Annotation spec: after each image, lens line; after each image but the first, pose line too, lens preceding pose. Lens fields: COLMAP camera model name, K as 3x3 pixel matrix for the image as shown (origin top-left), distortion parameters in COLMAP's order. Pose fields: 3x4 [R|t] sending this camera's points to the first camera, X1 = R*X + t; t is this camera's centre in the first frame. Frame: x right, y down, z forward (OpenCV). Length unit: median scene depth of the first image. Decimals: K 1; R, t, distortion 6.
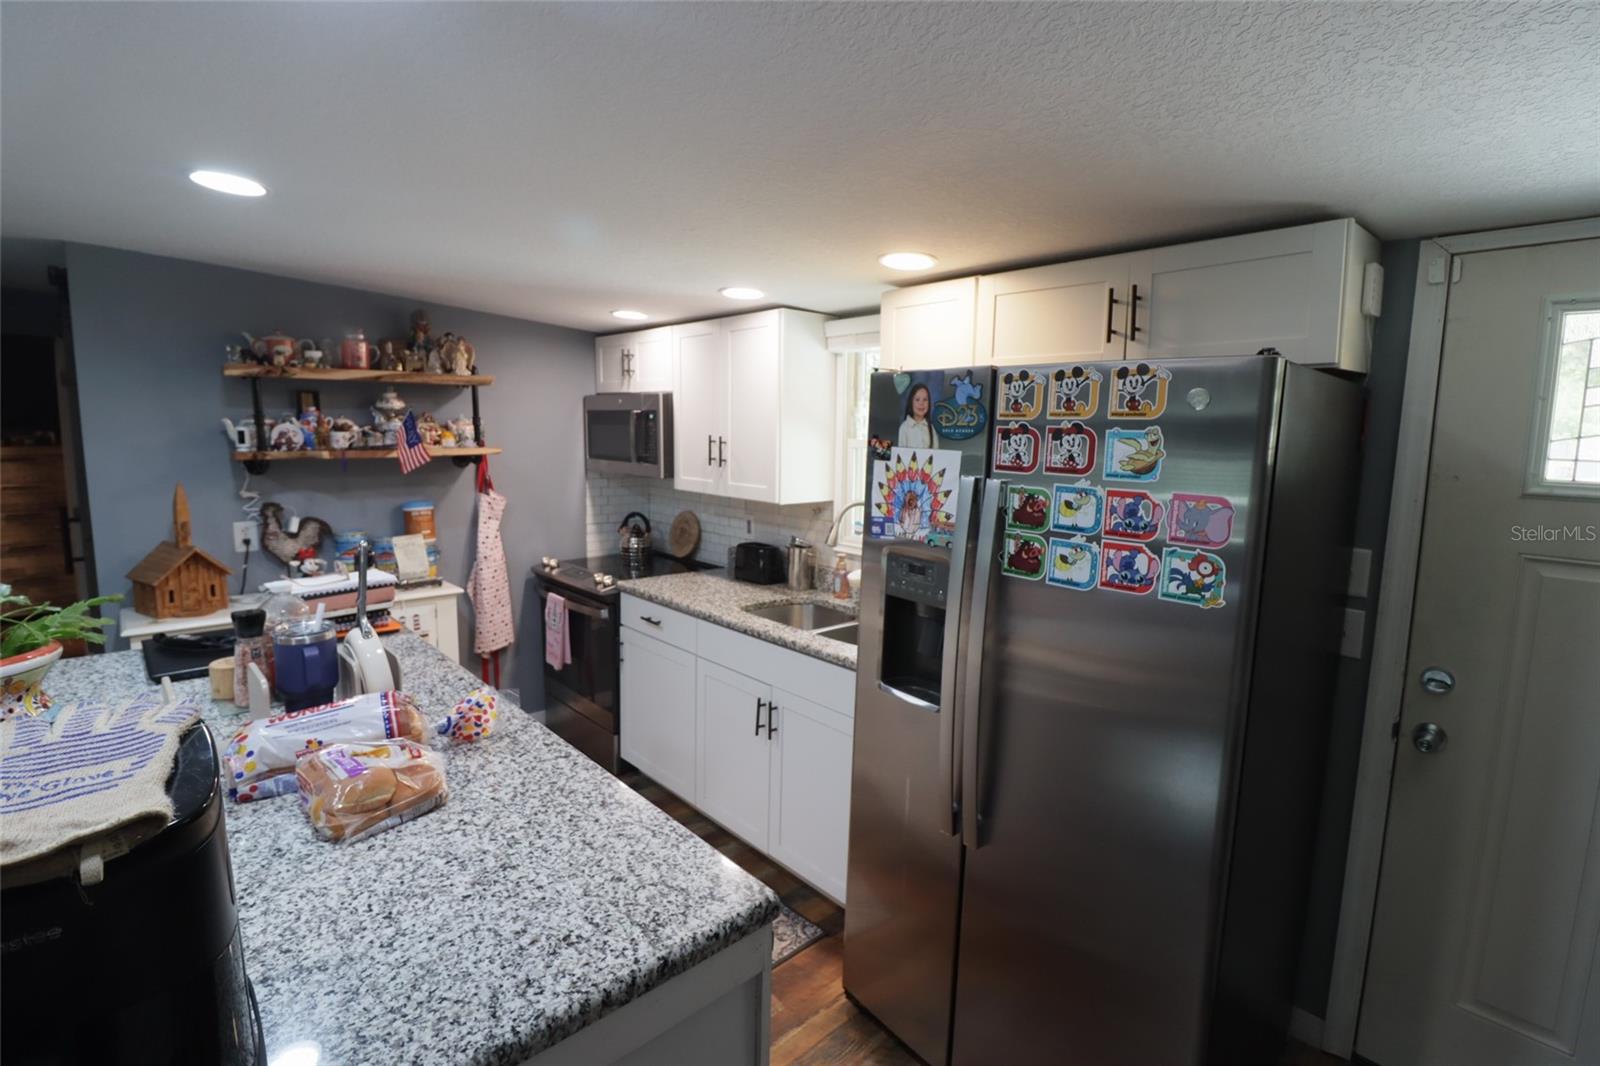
lens RADIAL K [[739.2, 0, 804.1], [0, 739.2, 511.4], [0, 0, 1]] dist [-0.006508, -0.009405]
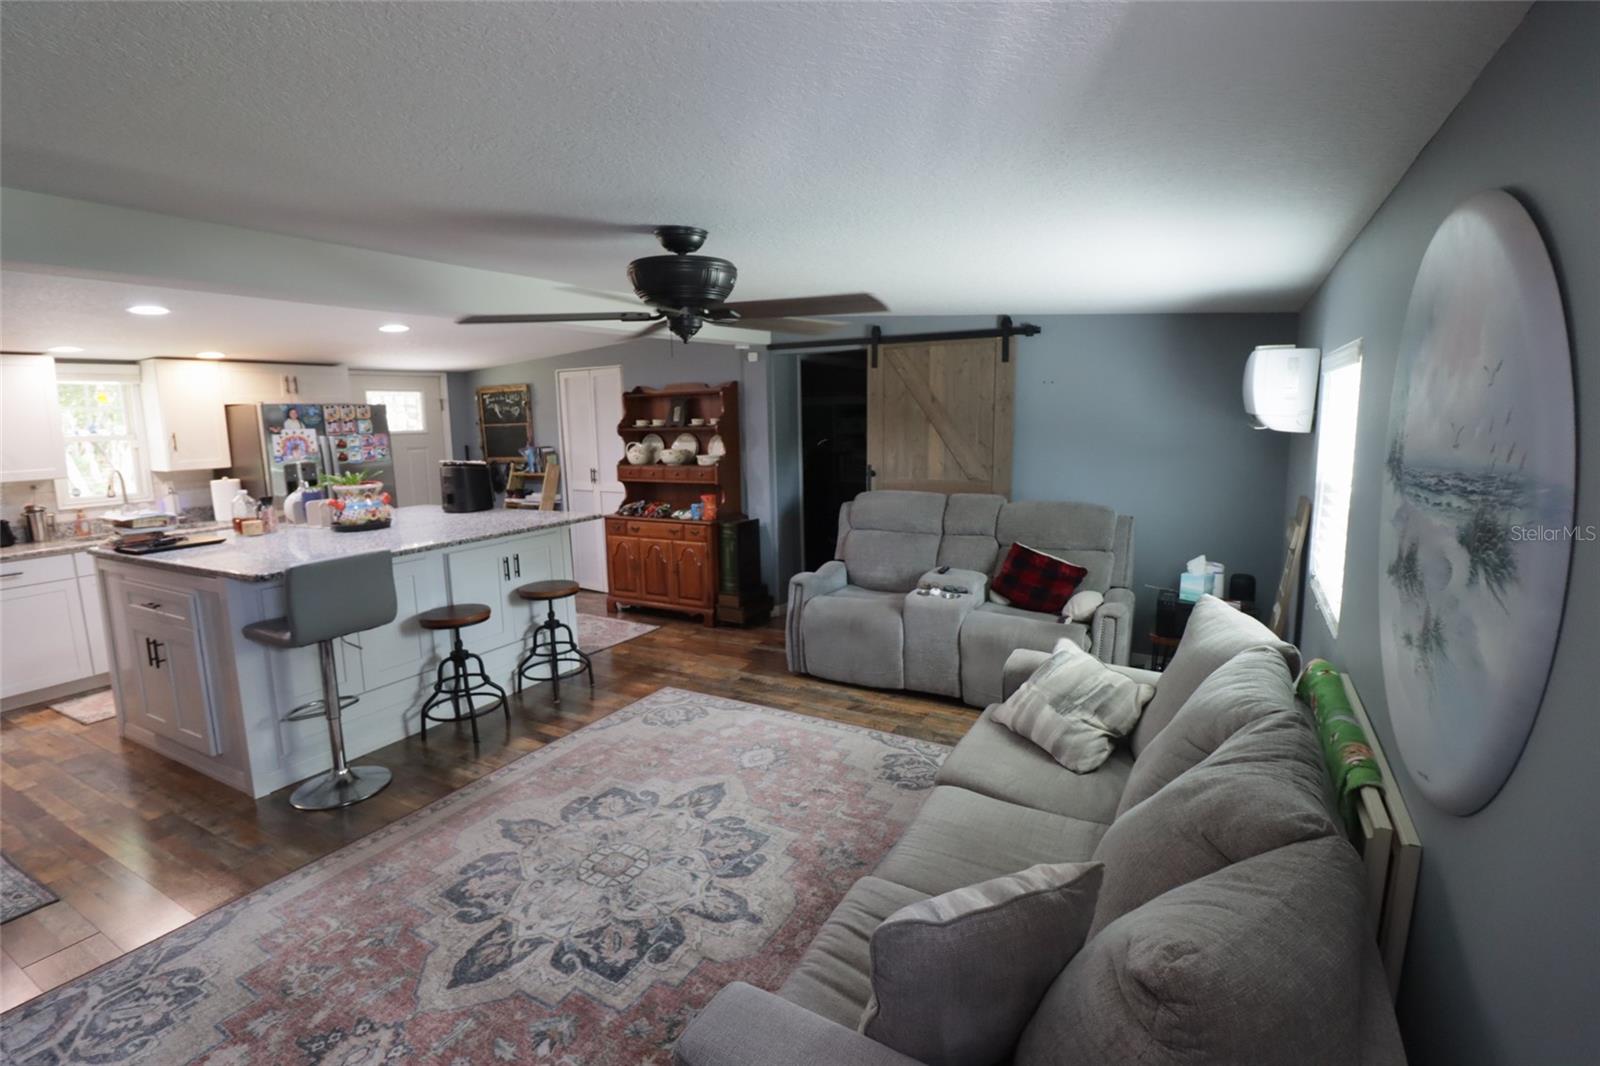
lens RADIAL K [[739.2, 0, 805.4], [0, 739.2, 512.4], [0, 0, 1]] dist [-0.006508, -0.009405]
pose [[-0.314126, -0.130858, 0.940320, -3.207683], [0.130027, 0.975192, 0.179148, -0.020162], [-0.940435, 0.178542, -0.289318, -0.033661]]
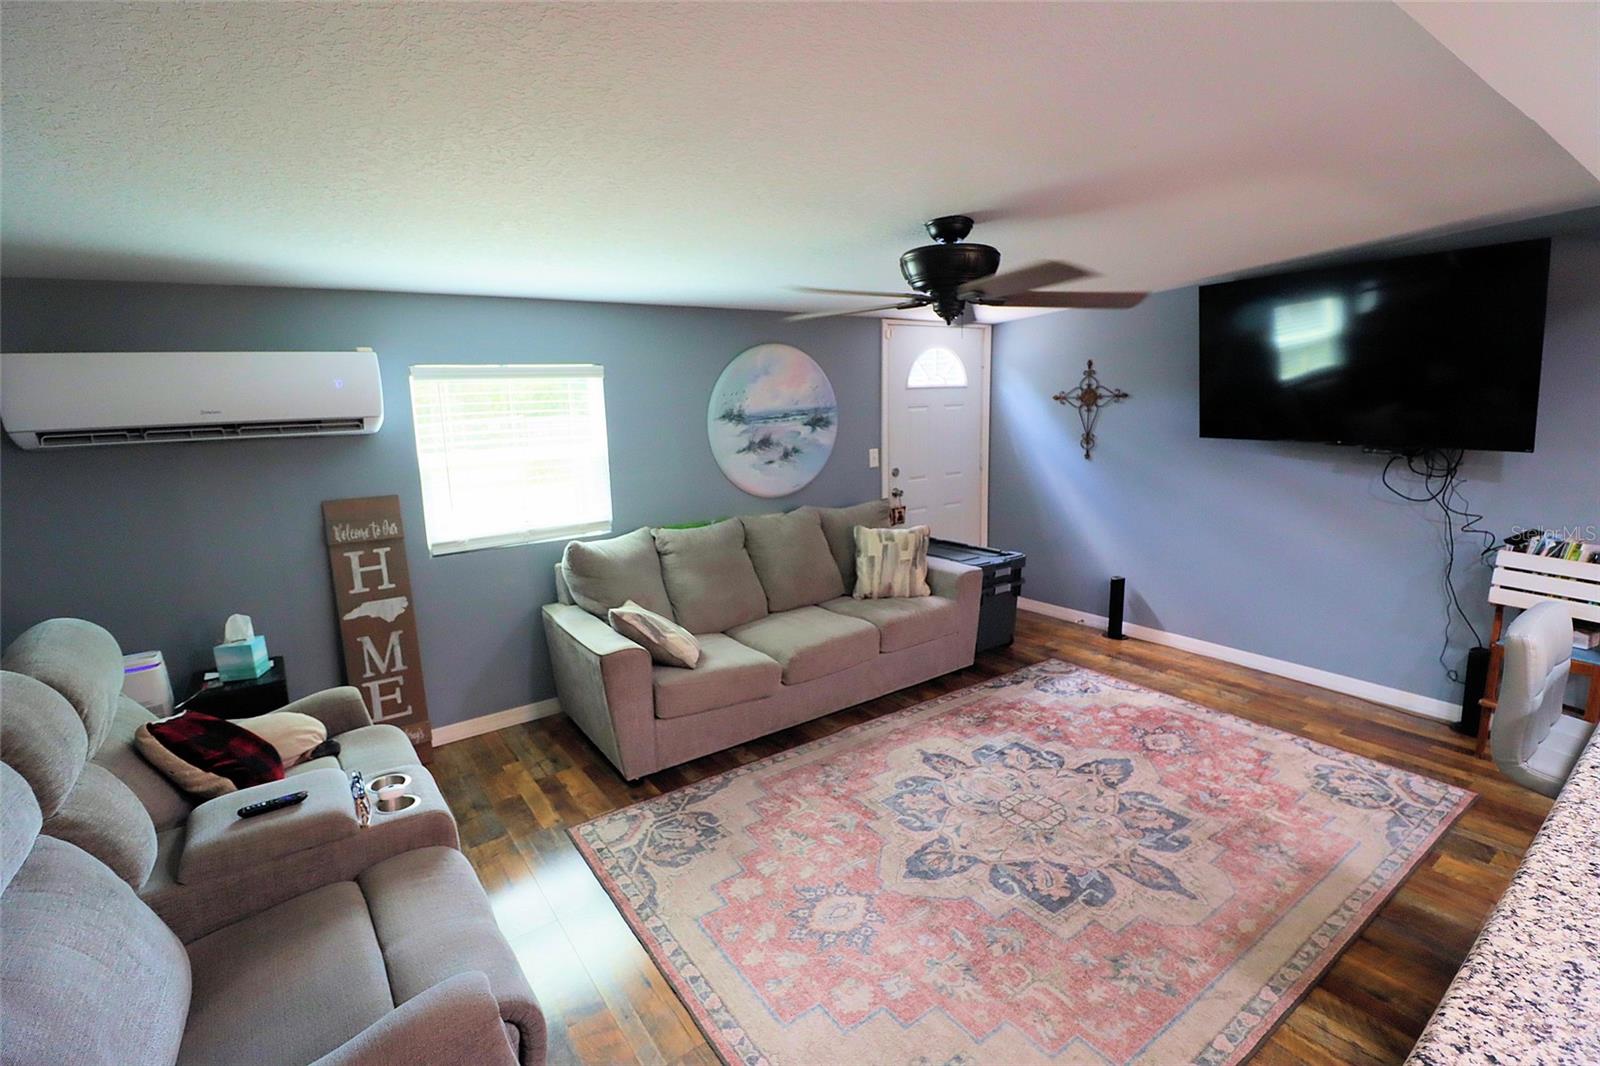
lens RADIAL K [[739.2, 0, 812.4], [0, 739.2, 521.2], [0, 0, 1]] dist [-0.006508, -0.009405]
pose [[-0.107825, 0.163462, -0.980640, -0.420065], [-0.095541, 0.980121, 0.173881, 0.042914], [0.989568, 0.112440, -0.090064, -0.352338]]
